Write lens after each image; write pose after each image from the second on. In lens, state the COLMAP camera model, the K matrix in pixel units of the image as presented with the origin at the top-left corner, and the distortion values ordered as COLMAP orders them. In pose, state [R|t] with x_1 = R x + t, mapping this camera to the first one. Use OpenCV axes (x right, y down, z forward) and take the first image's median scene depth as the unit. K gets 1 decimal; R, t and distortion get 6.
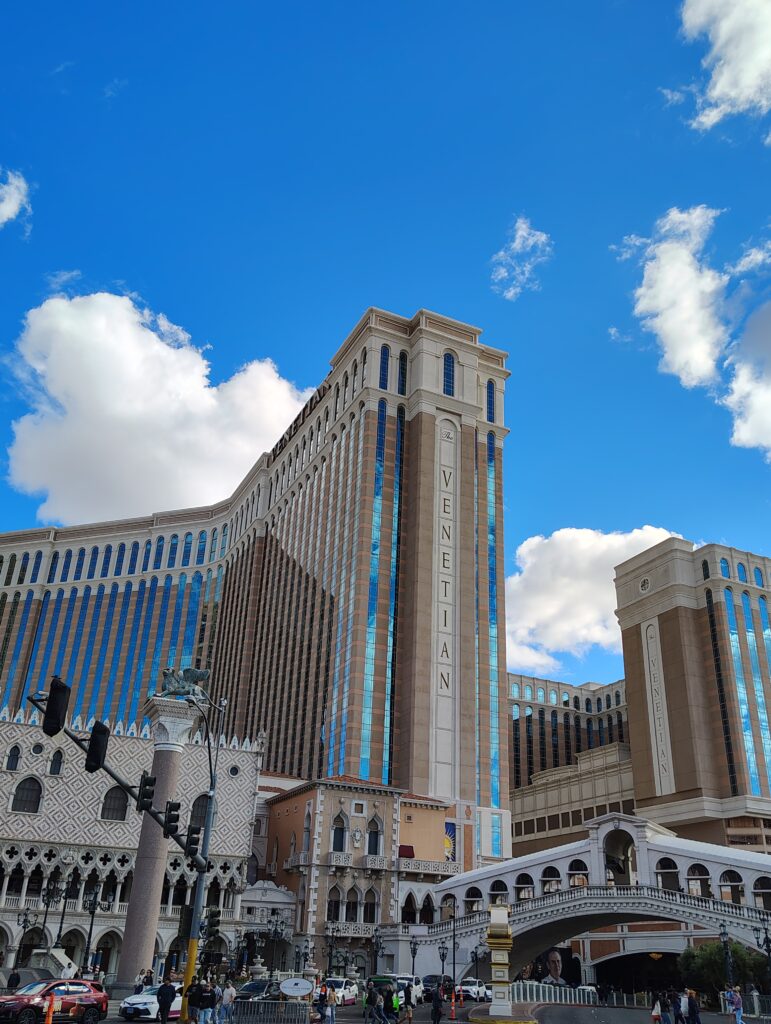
lens RADIAL K [[926.9, 0, 391.9], [0, 926.9, 516.9], [0, 0, 1]] dist [0.048174, -0.005800]
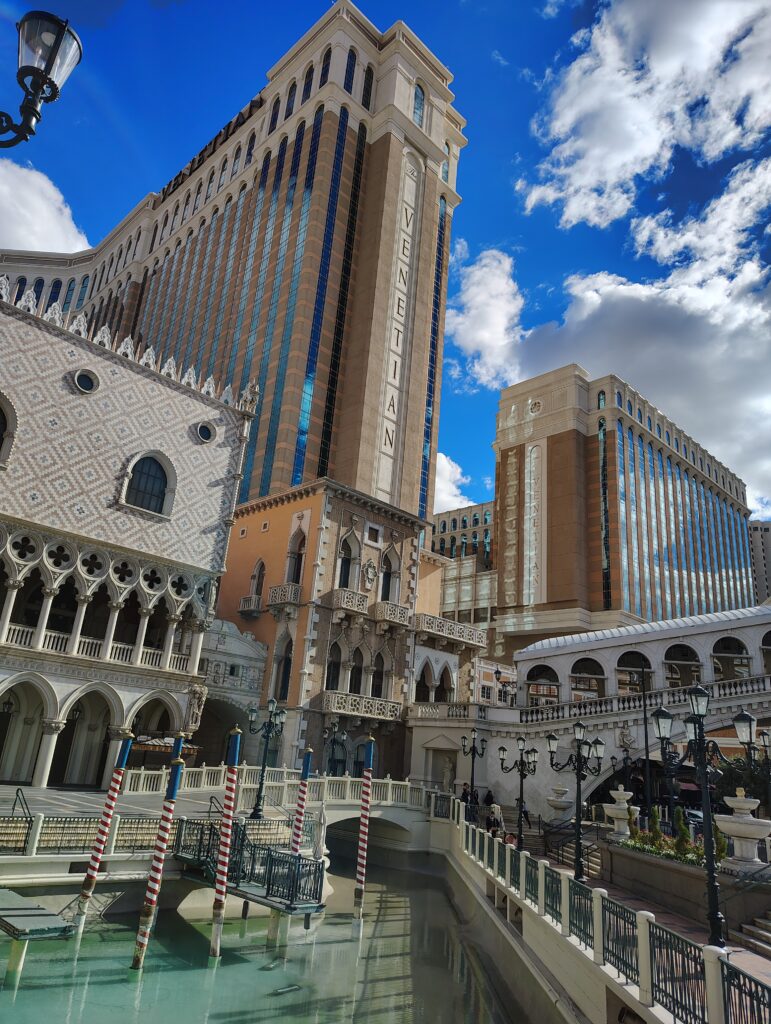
lens RADIAL K [[722.8, 0, 382.9], [0, 722.8, 512.1], [0, 0, 1]] dist [0.009876, 0.001188]
pose [[0.945821, 0.151590, 0.287129, -0.178901], [-0.190406, 0.975259, 0.112319, 0.240156], [-0.262999, -0.160904, 0.951284, 0.518952]]
